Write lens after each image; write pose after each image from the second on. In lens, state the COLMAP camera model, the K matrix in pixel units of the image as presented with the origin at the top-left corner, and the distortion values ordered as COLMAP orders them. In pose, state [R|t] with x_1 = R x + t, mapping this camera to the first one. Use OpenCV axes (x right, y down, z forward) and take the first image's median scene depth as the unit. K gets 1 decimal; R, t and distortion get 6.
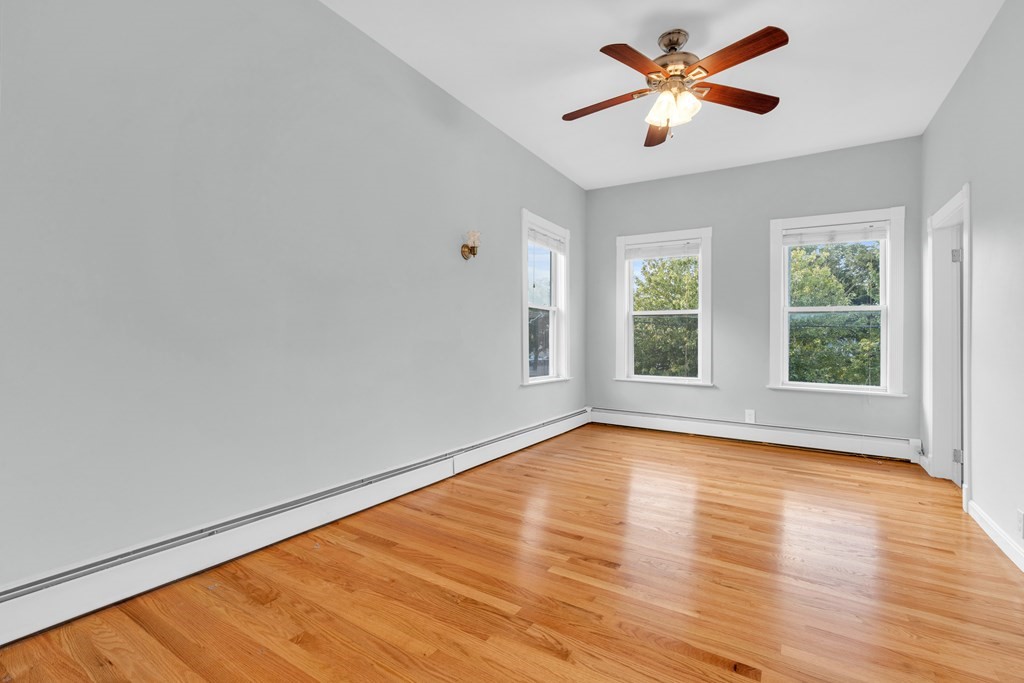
lens RADIAL K [[459.3, 0, 515.0], [0, 459.3, 341.9], [0, 0, 1]] dist [0.002399, 0.001045]
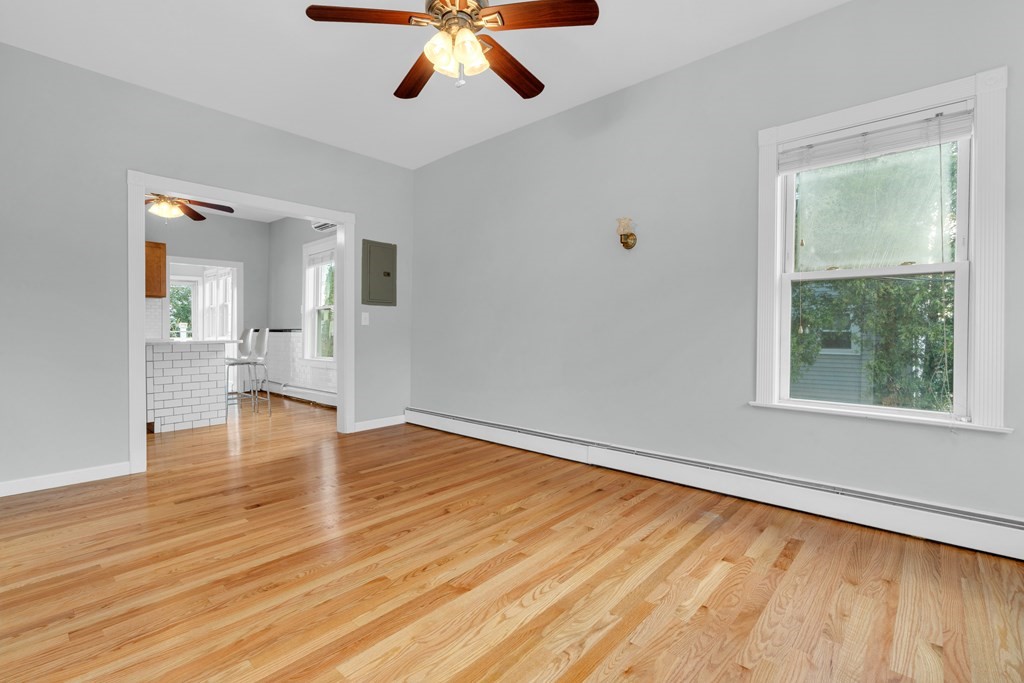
lens RADIAL K [[459.3, 0, 509.4], [0, 459.3, 339.4], [0, 0, 1]] dist [0.002399, 0.001045]
pose [[-0.179523, -0.004404, -0.983744, 0.824573], [-0.014338, 0.999895, -0.001860, 0.012225], [0.983649, 0.013771, -0.179568, 0.902584]]
